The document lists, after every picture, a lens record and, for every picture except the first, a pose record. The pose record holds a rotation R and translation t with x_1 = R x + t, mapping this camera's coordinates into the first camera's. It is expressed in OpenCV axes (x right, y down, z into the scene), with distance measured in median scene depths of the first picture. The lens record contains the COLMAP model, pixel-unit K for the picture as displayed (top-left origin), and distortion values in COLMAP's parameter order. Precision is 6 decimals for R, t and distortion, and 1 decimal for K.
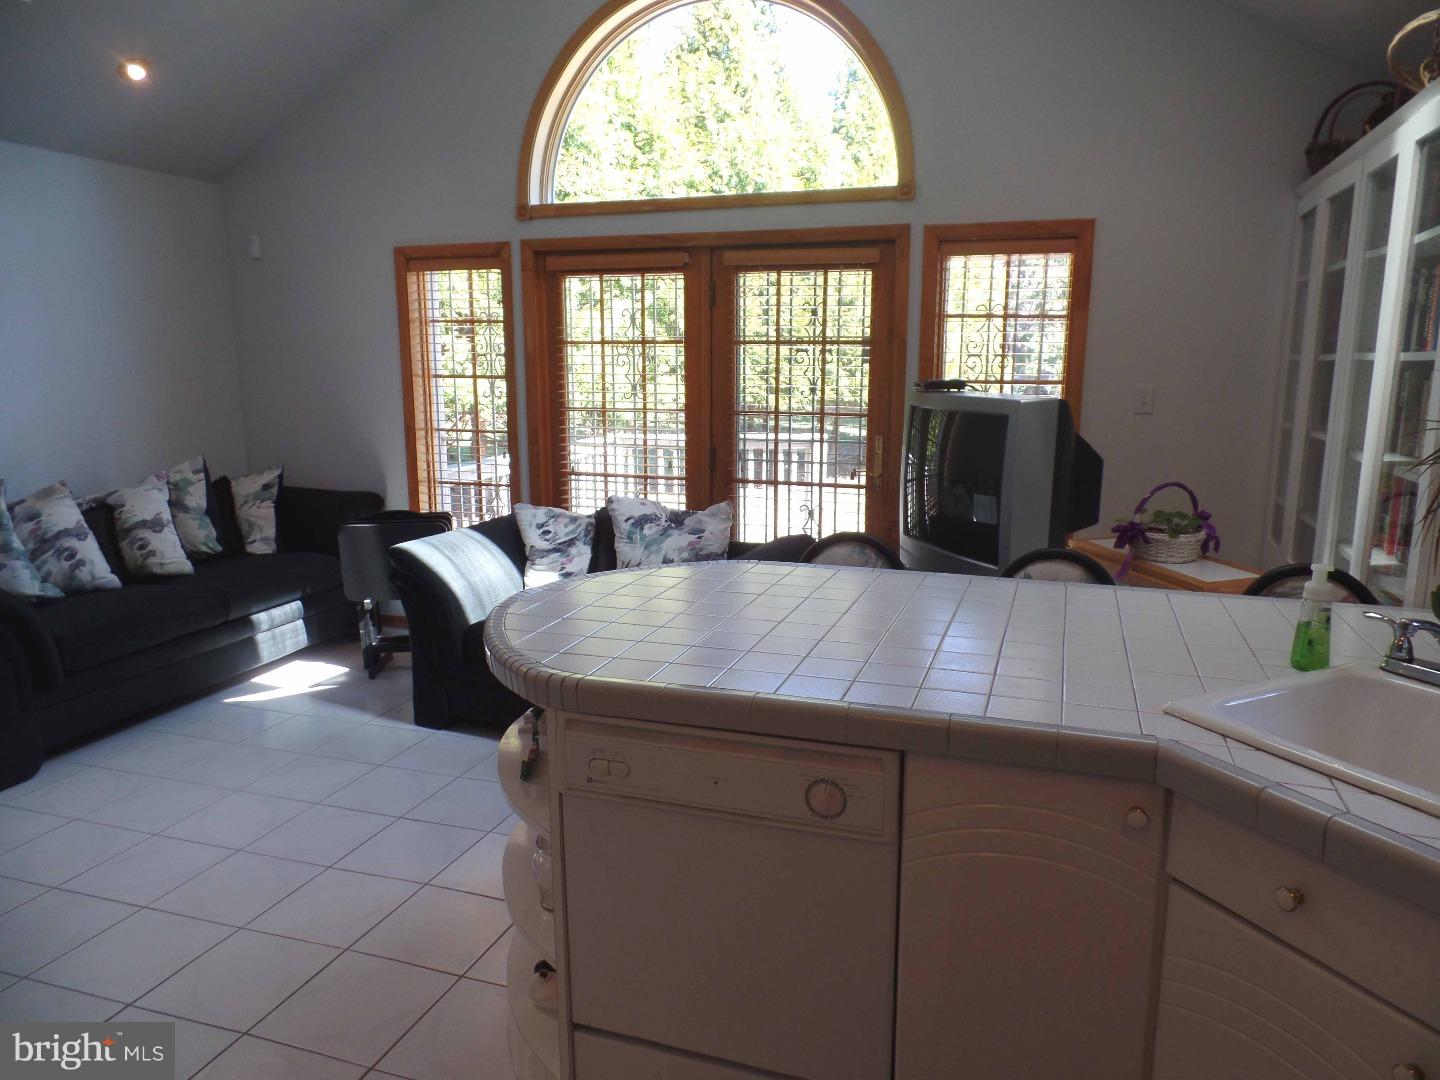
lens RADIAL K [[1013.9, 0, 730.0], [0, 1013.9, 539.5], [0, 0, 1]] dist [0.016640, -0.003627]
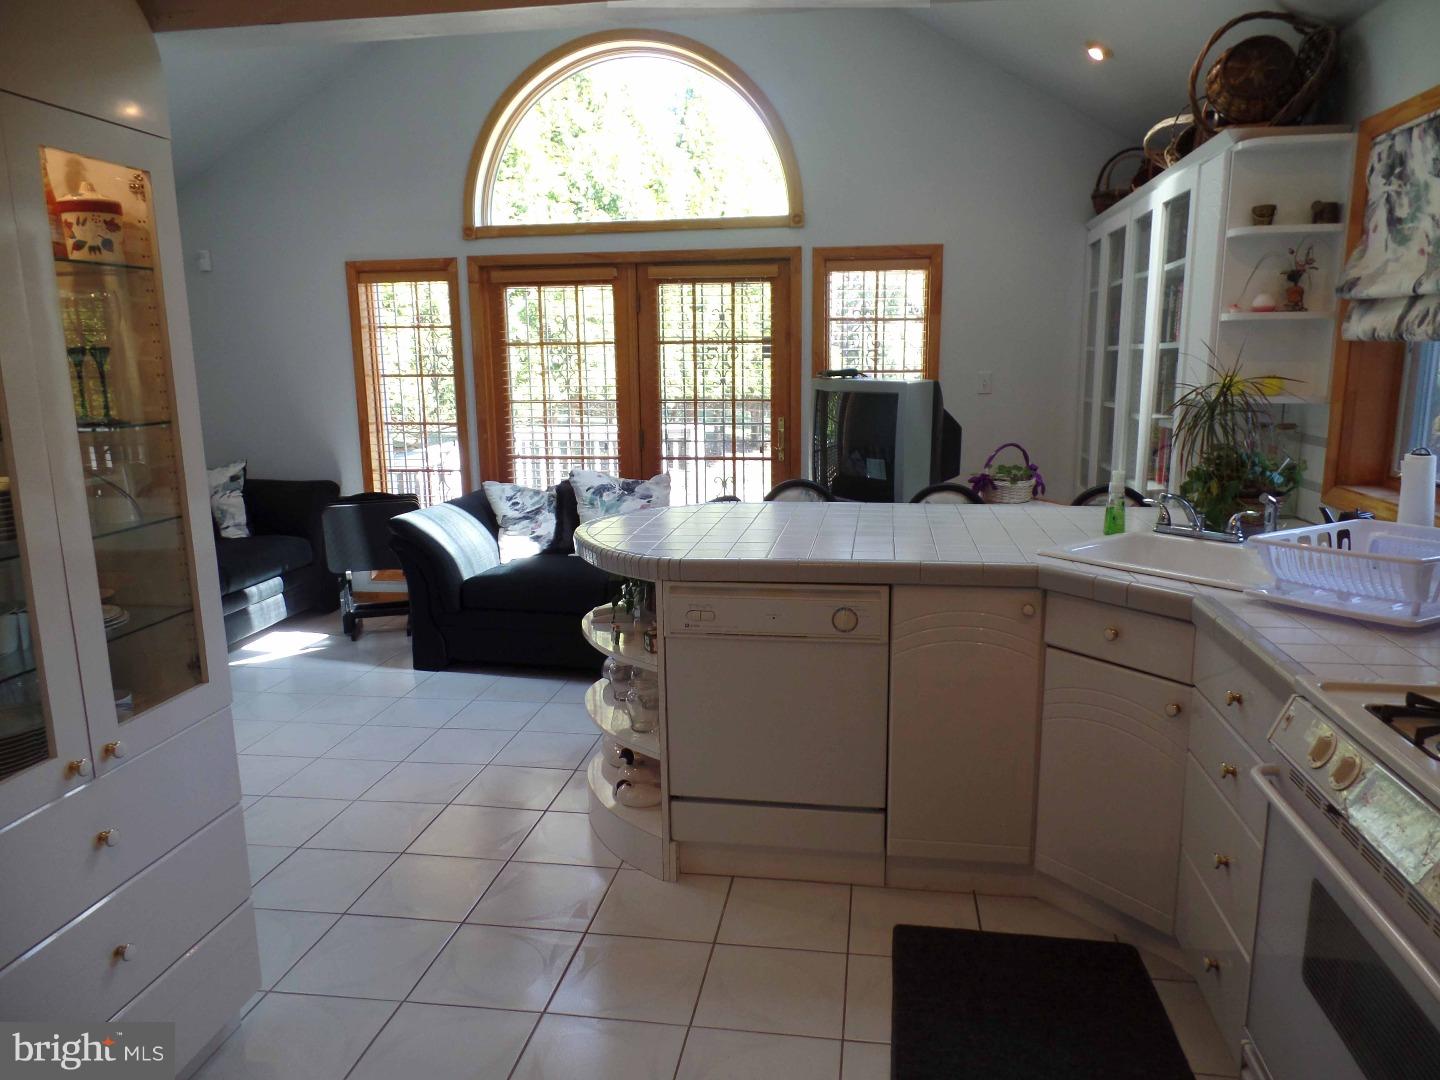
lens RADIAL K [[1013.9, 0, 730.0], [0, 1013.9, 539.5], [0, 0, 1]] dist [0.016640, -0.003627]
pose [[0.985178, -0.044008, 0.165791, -0.123349], [0.044218, 0.999019, 0.002424, 0.040356], [-0.165735, 0.004943, 0.986158, -0.202158]]
